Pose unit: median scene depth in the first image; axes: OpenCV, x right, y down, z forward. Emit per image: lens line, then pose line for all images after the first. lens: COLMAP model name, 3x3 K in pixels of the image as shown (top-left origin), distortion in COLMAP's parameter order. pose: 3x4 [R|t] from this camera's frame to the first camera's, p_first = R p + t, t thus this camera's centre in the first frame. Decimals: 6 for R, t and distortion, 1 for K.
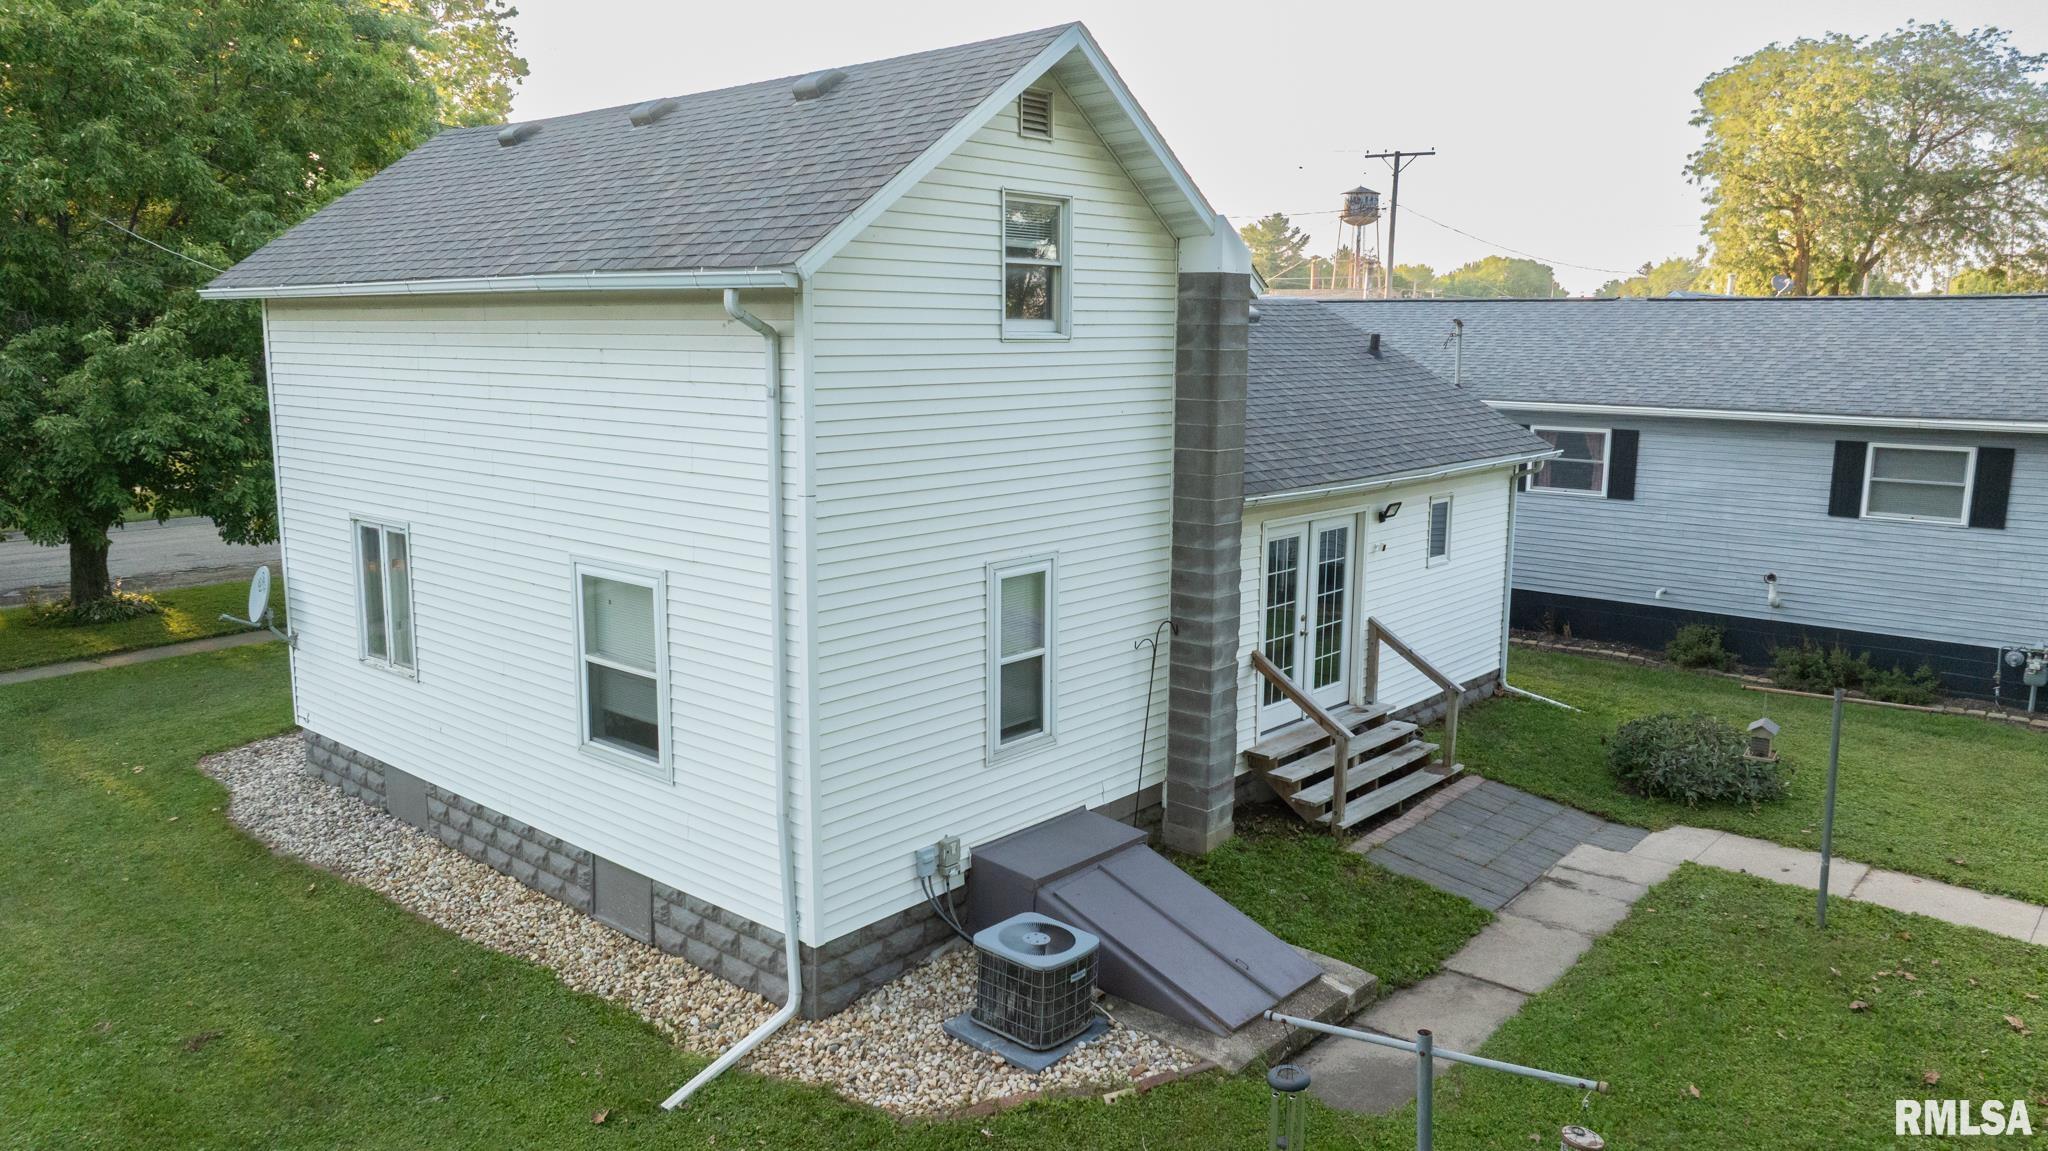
lens RADIAL K [[1443.2, 0, 1024.0], [0, 1443.2, 575.5], [0, 0, 1]] dist [-0.004921, -0.001751]
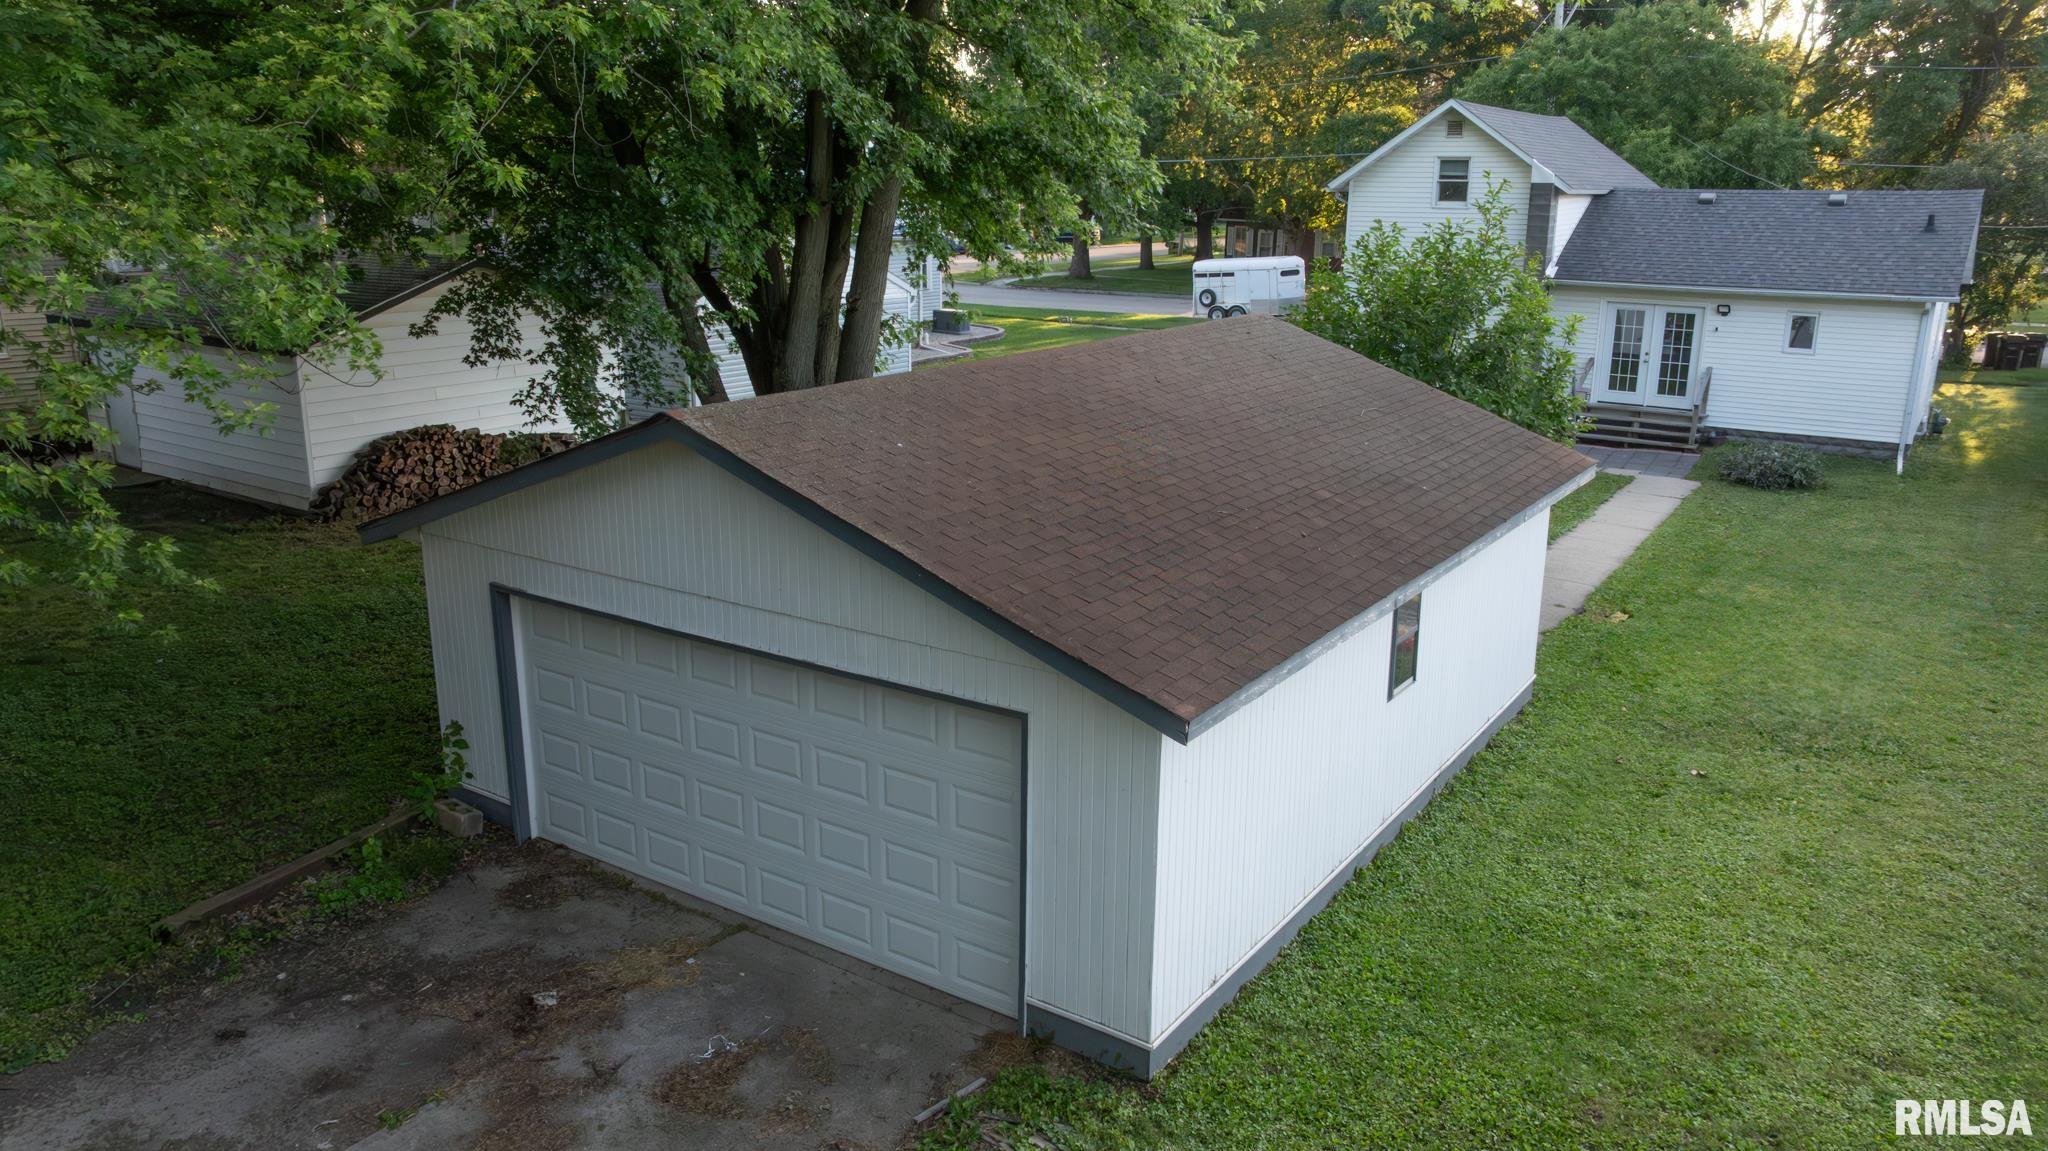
lens RADIAL K [[1424.5, 0, 1024.0], [0, 1424.5, 575.5], [0, 0, 1]] dist [-0.100912, 0.109413]
pose [[0.092133, 0.257572, -0.961857, 2.581959], [-0.172256, 0.955524, 0.239377, 0.008766], [0.980734, 0.143631, 0.132403, -0.075221]]
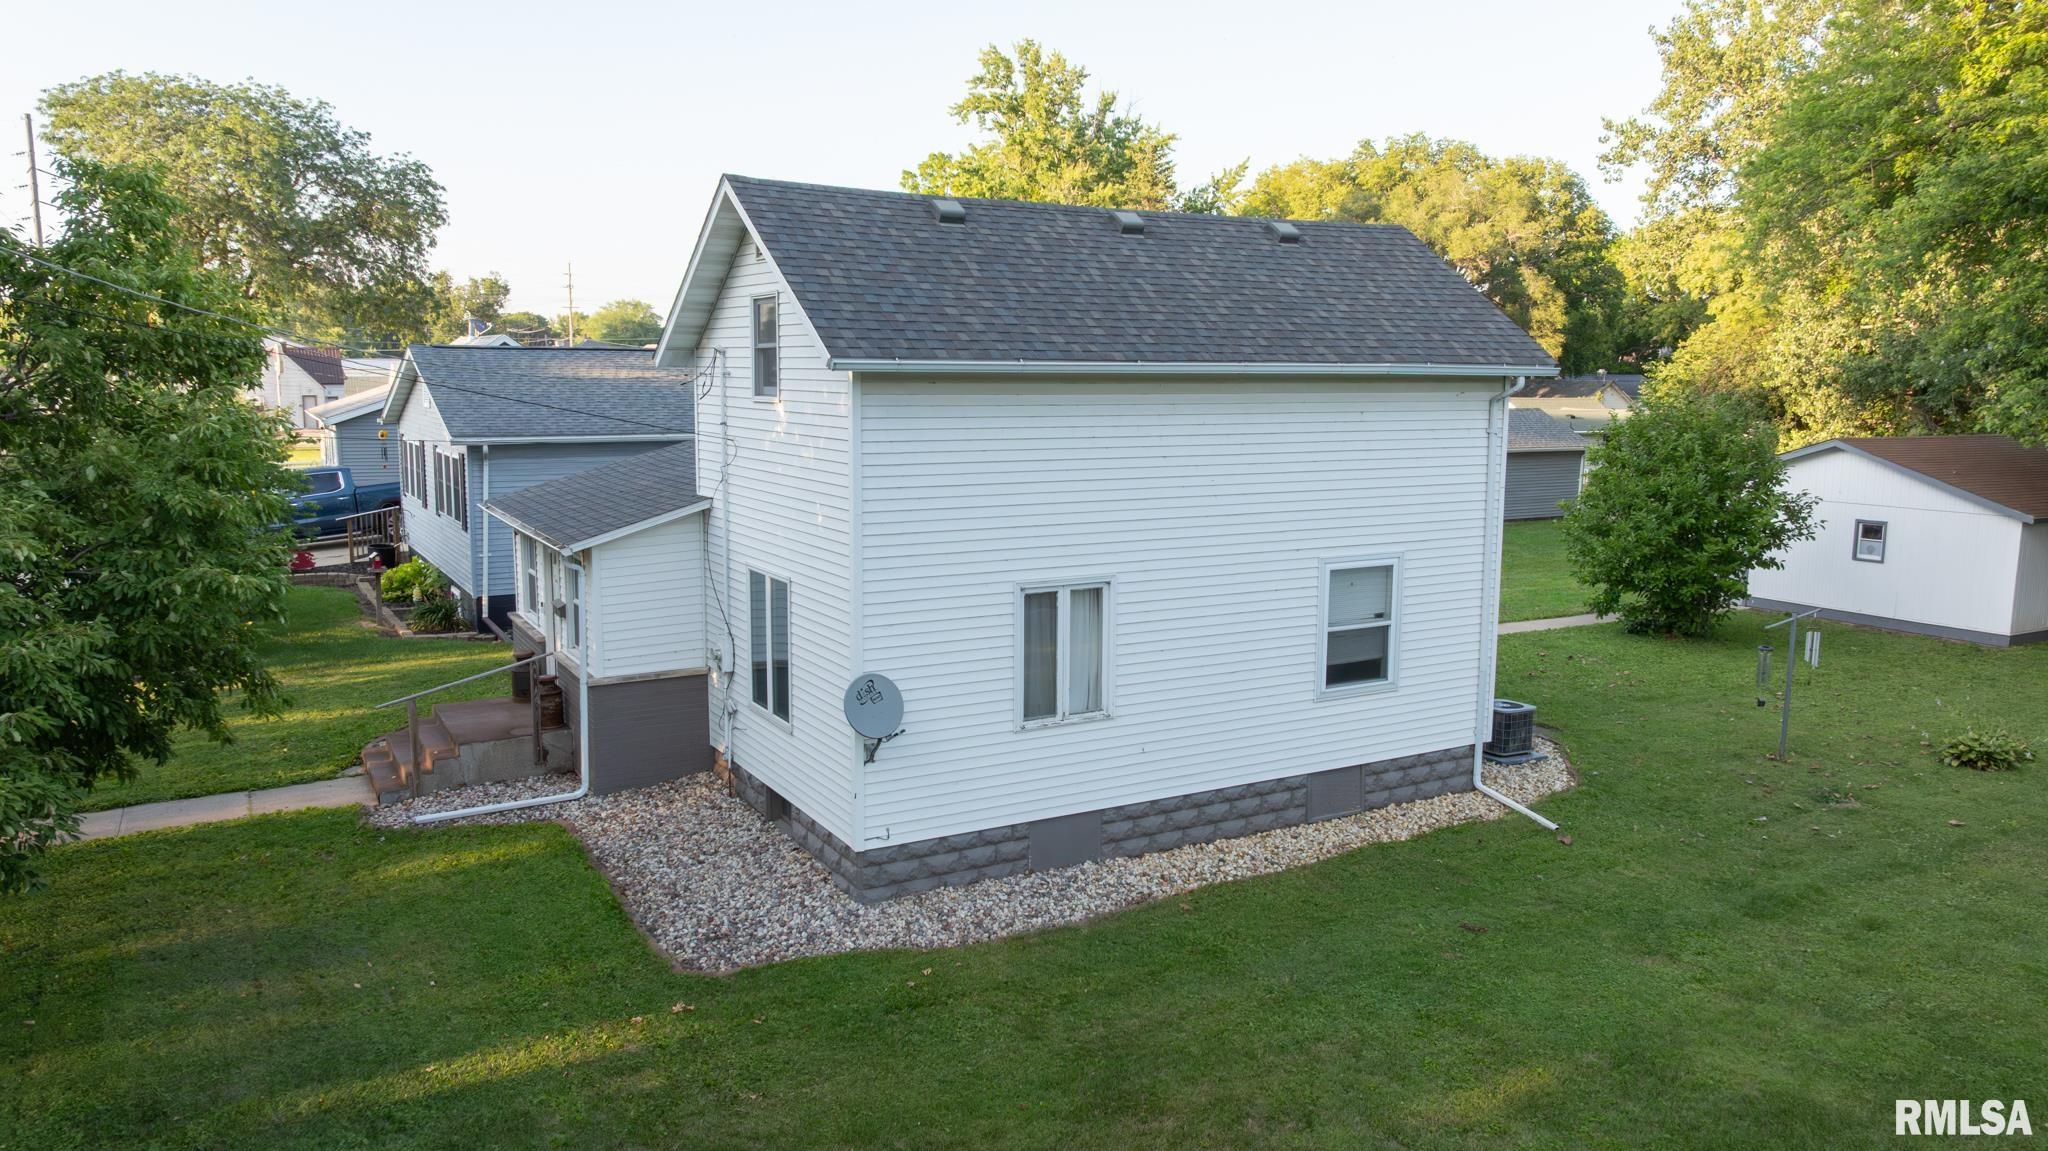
lens RADIAL K [[1424.5, 0, 1024.0], [0, 1424.5, 575.5], [0, 0, 1]] dist [-0.100912, 0.109413]
pose [[0.343892, -0.146184, 0.927560, -1.669467], [0.152304, 0.983411, 0.098519, -0.176110], [-0.926575, 0.107391, 0.360452, 0.764981]]
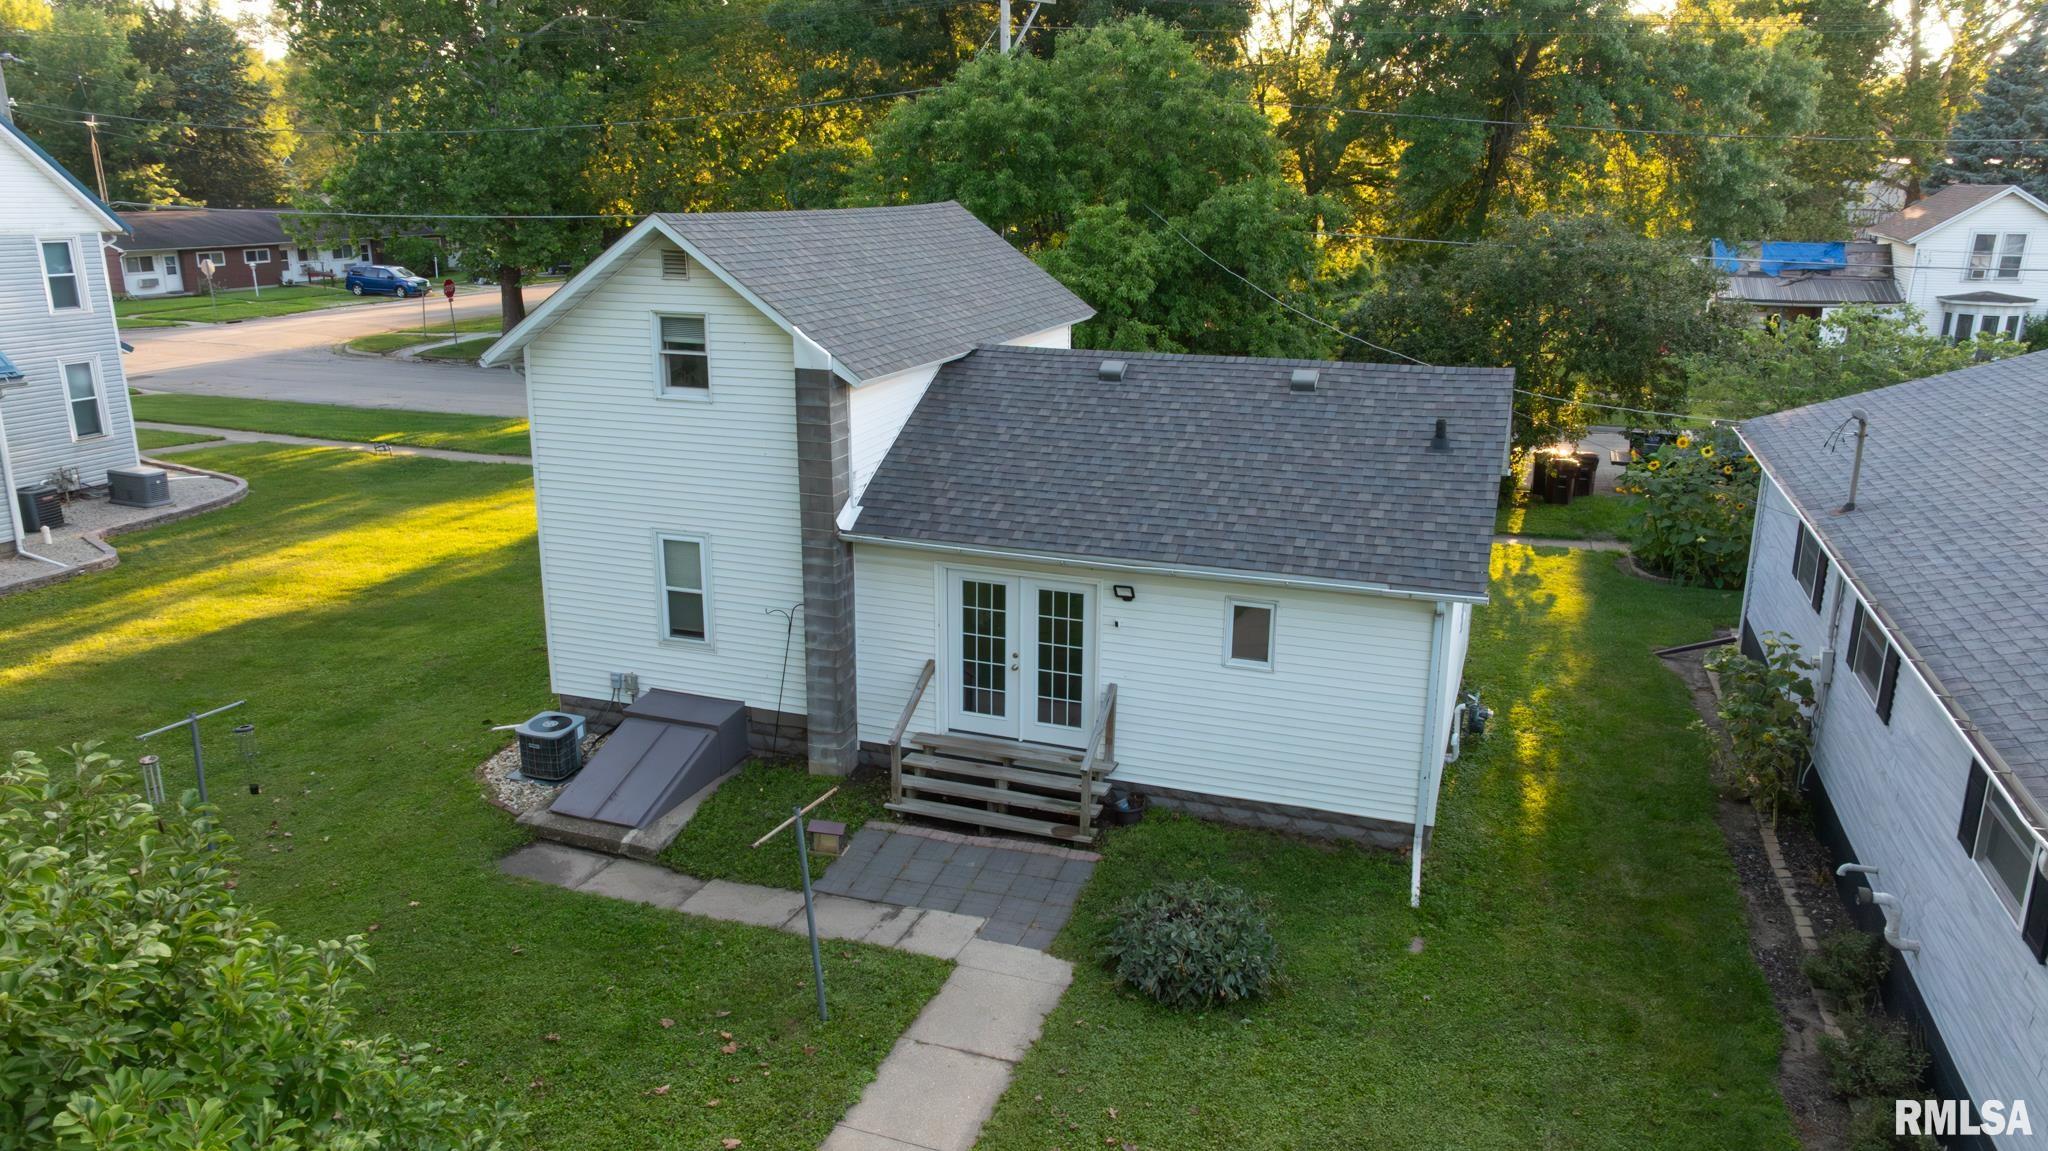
lens RADIAL K [[1443.2, 0, 1024.0], [0, 1443.2, 575.5], [0, 0, 1]] dist [-0.004921, -0.001751]
pose [[0.350364, 0.241072, -0.905058, 1.543562], [-0.162727, 0.967280, 0.194651, -0.326251], [0.922369, 0.079078, 0.378129, 0.703884]]
